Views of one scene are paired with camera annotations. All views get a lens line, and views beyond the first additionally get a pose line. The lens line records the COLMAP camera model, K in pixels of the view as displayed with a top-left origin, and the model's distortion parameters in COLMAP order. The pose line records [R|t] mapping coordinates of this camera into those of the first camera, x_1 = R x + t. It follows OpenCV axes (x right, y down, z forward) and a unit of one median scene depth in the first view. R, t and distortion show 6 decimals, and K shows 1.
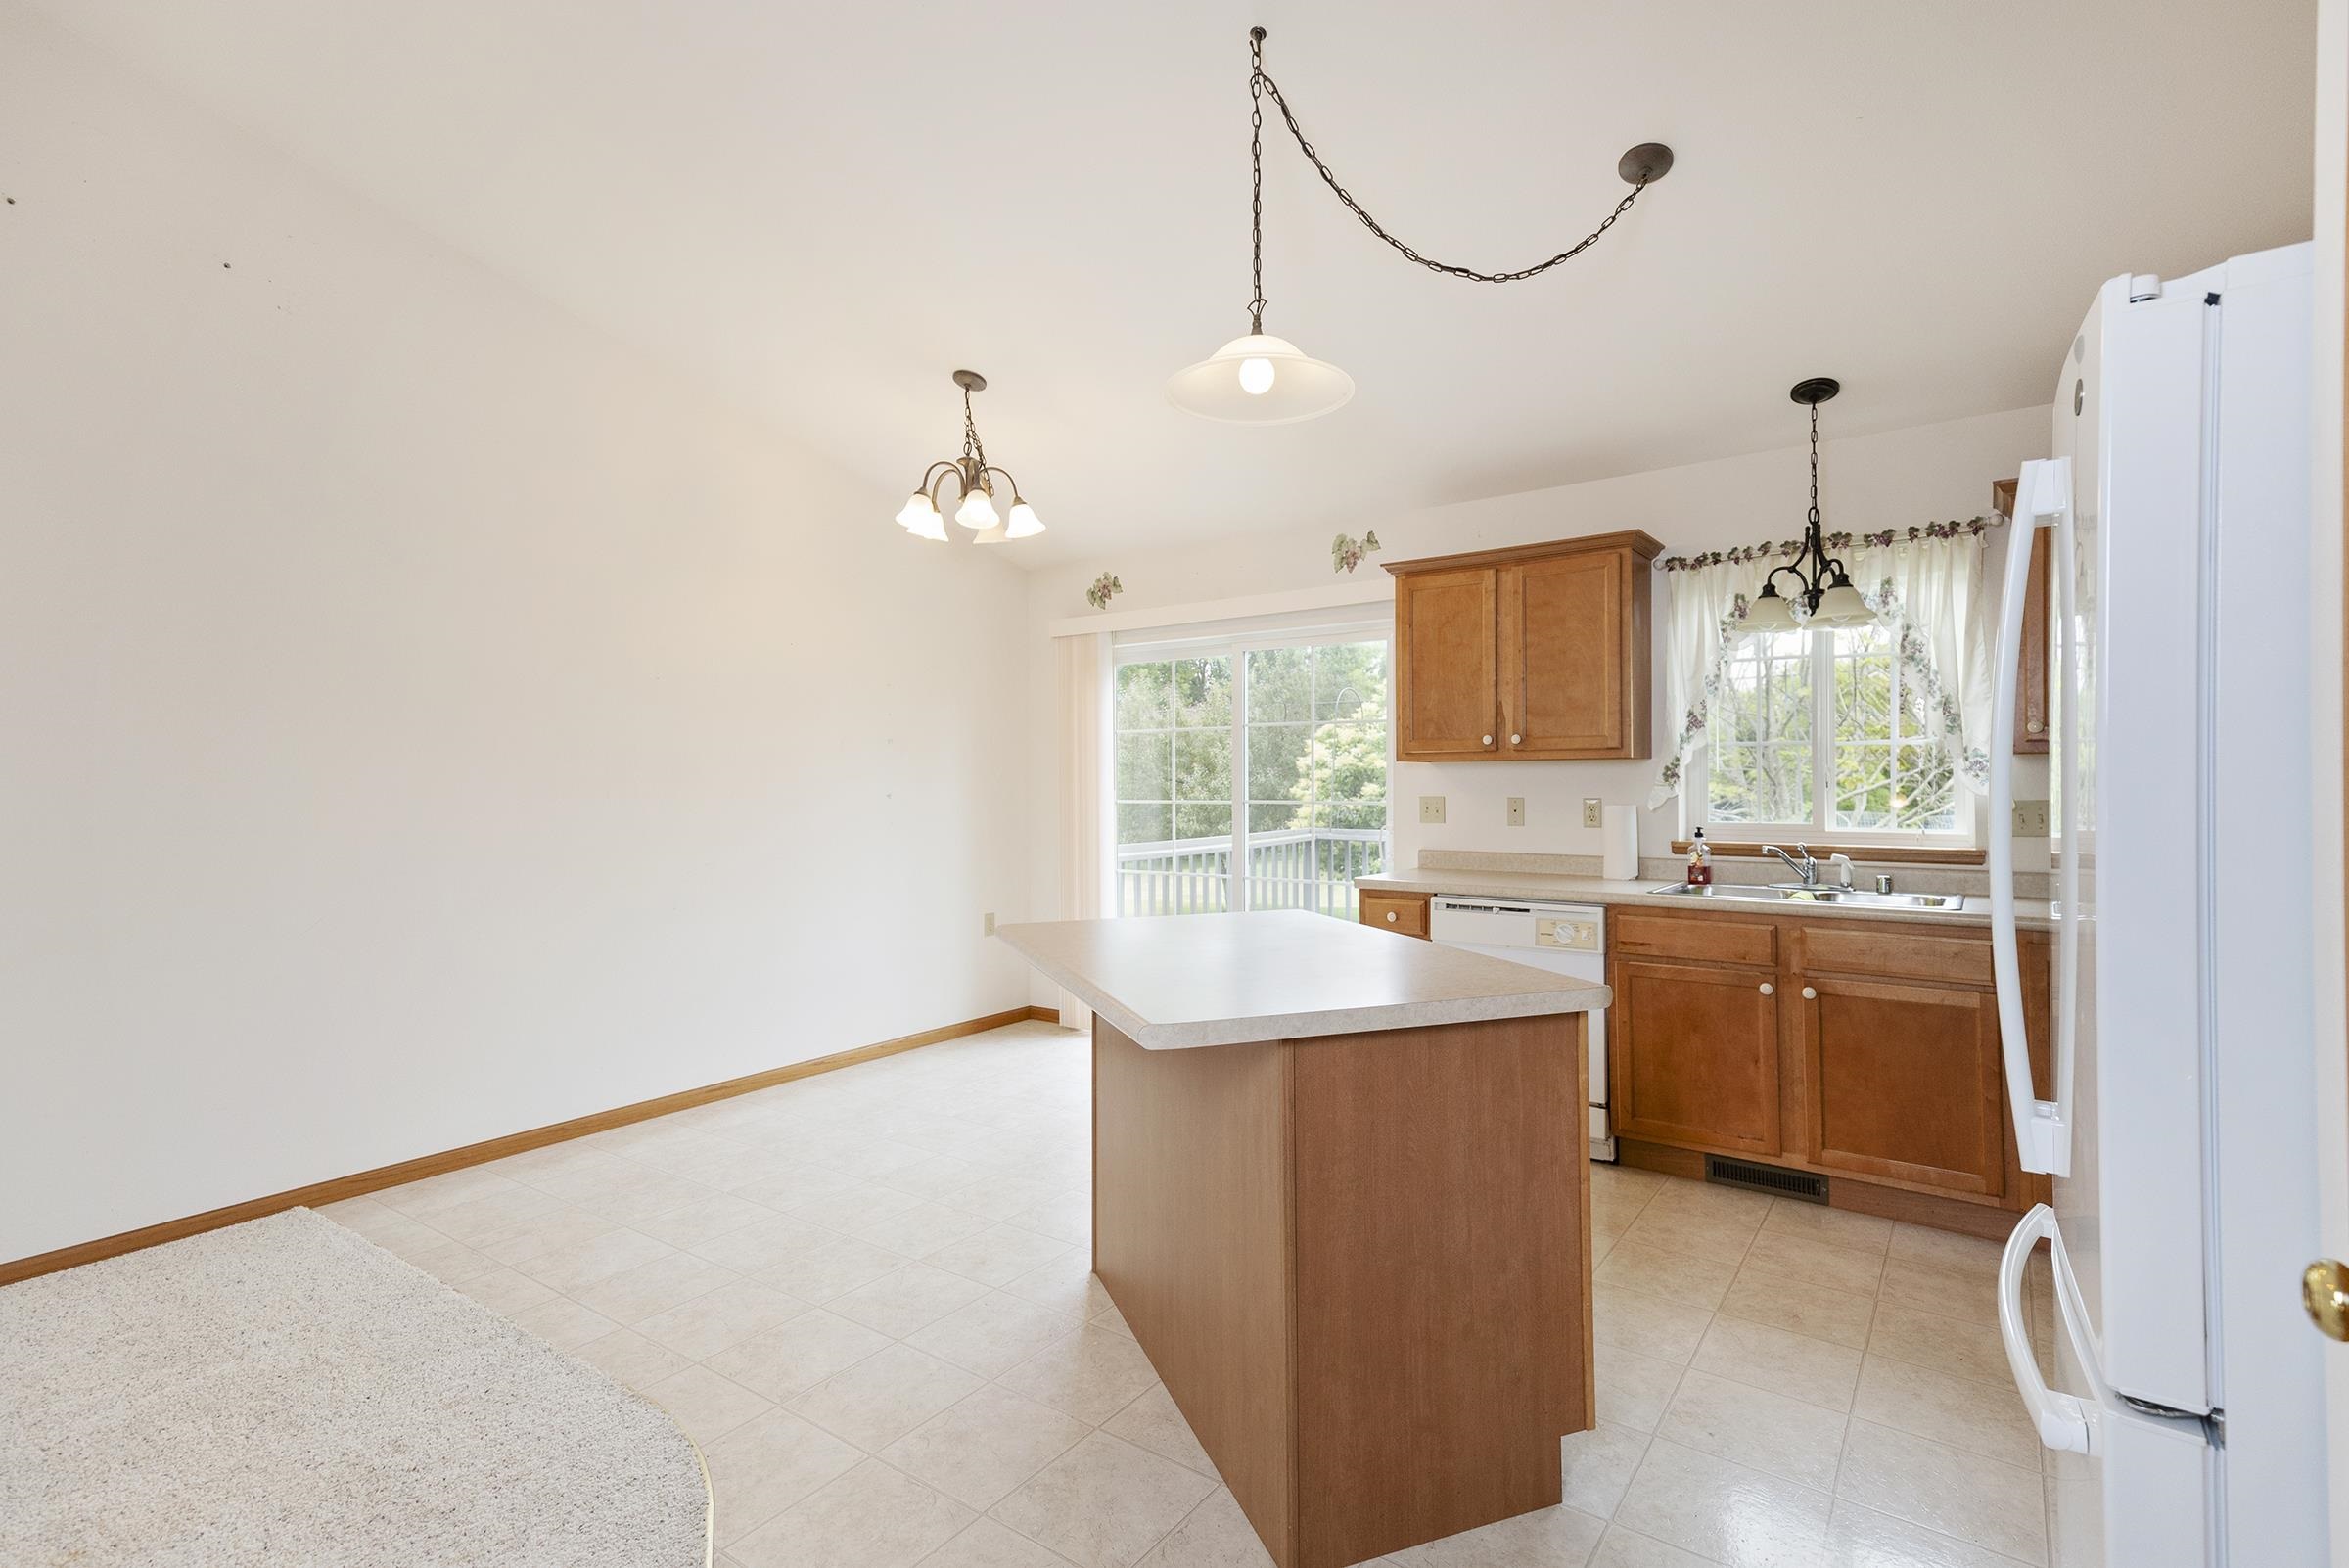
lens RADIAL K [[1087.9, 0, 1215.6], [0, 1087.9, 781.5], [0, 0, 1]] dist [0.035253, -0.000110]
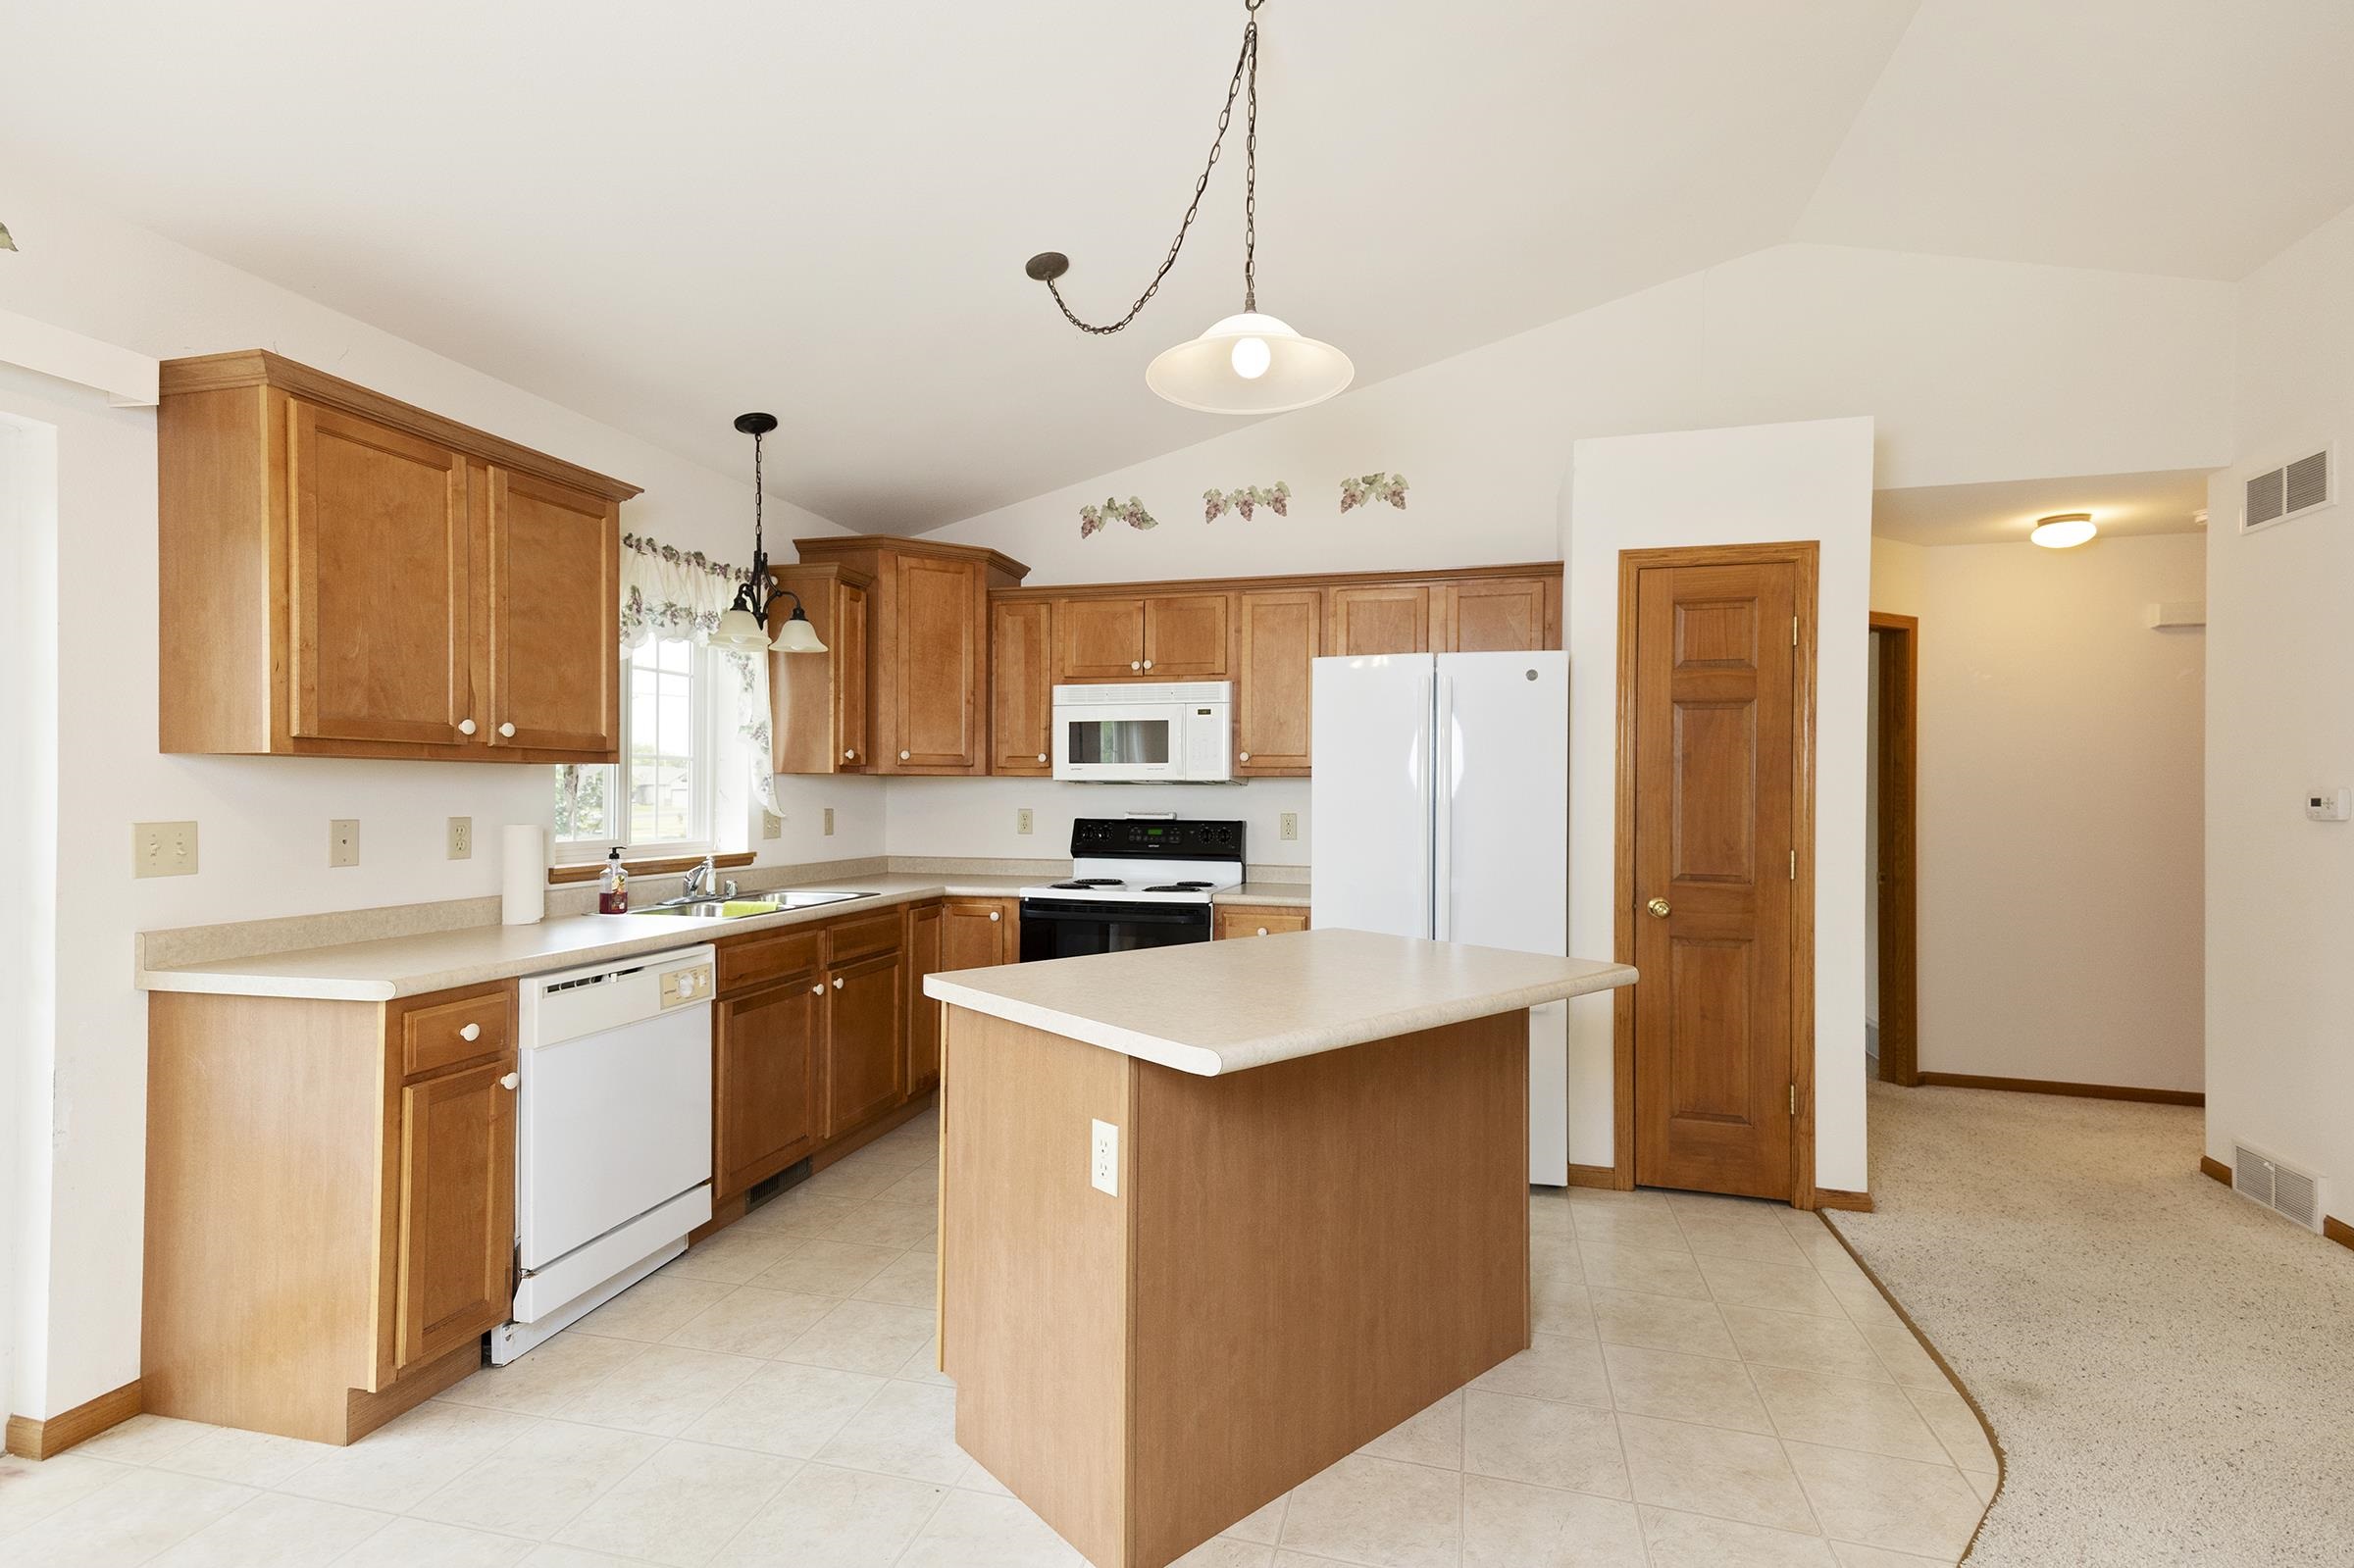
lens RADIAL K [[1085.0, 0, 1187.6], [0, 1085.0, 793.0], [0, 0, 1]] dist [0.034274, -0.000155]
pose [[-0.341387, 0.002910, 0.939918, -0.521451], [-0.004323, 0.999980, -0.004666, 0.001280], [-0.939913, -0.005656, -0.341368, 0.874520]]
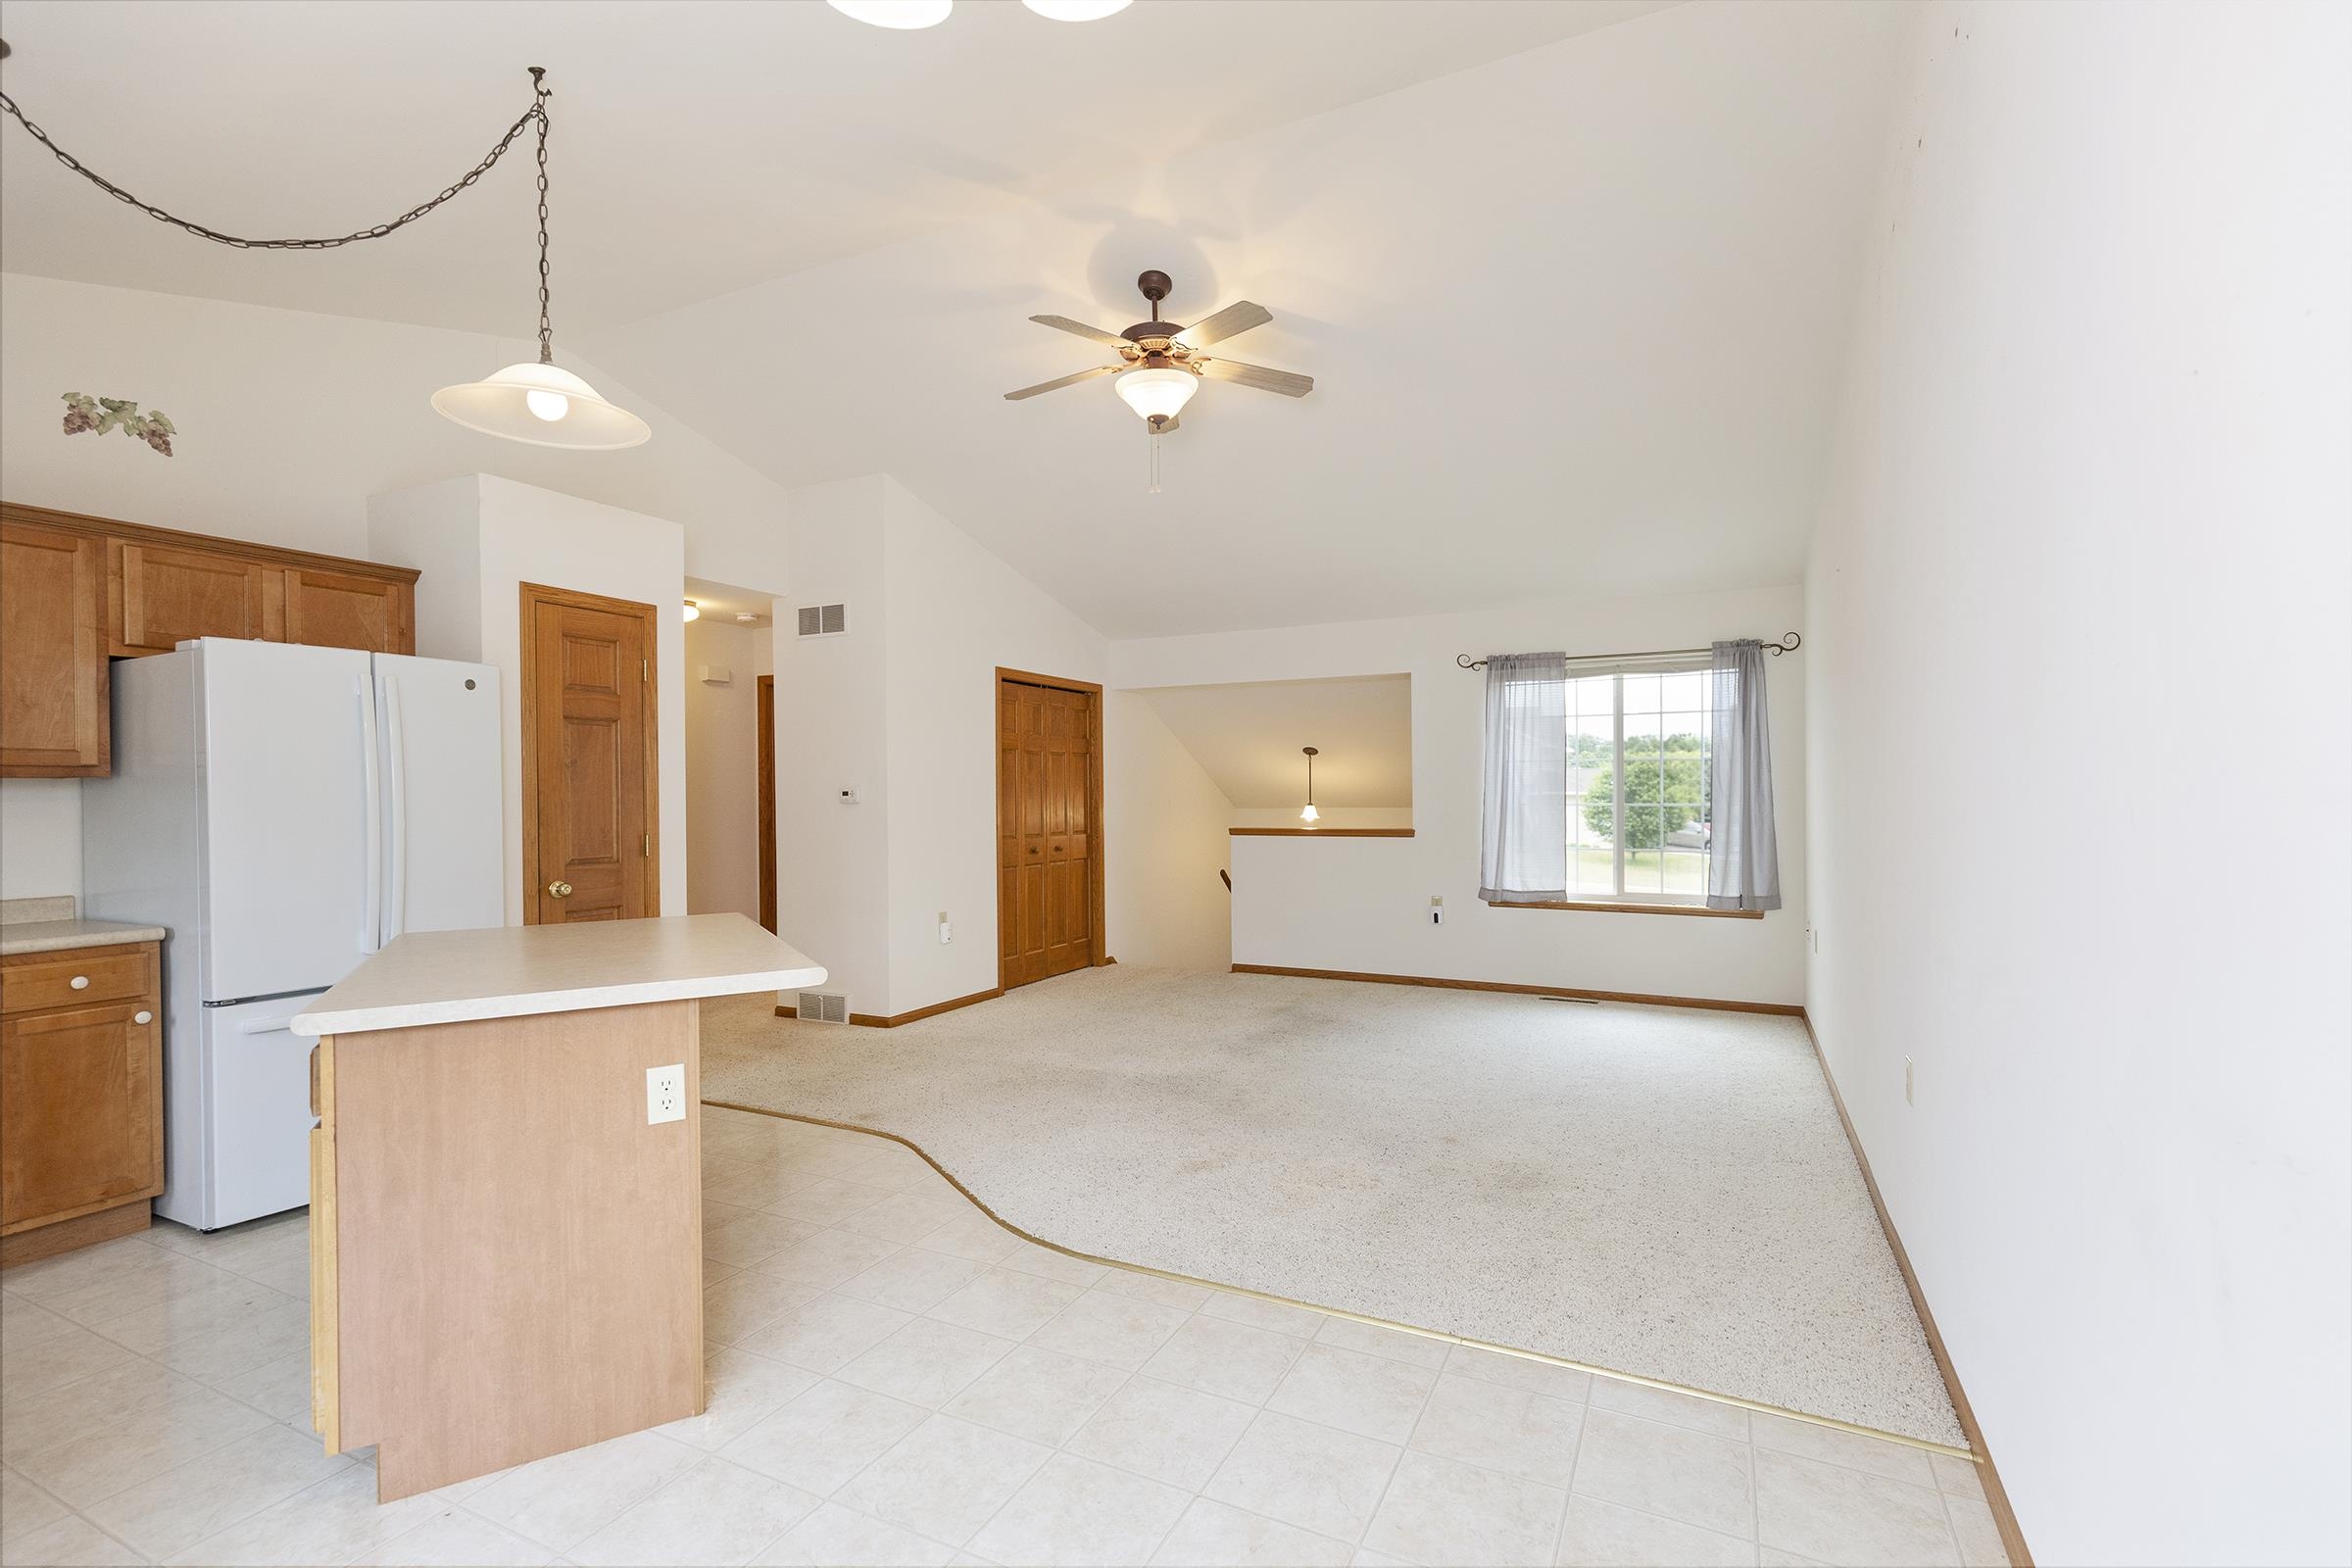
lens RADIAL K [[1071.5, 0, 1171.7], [0, 1071.5, 798.3], [0, 0, 1]] dist [0.029834, 0.000049]
pose [[-0.990177, 0.016703, -0.138819, -0.255083], [0.015461, 0.999830, 0.010019, -0.000462], [0.138963, 0.007775, -0.990267, 1.346773]]
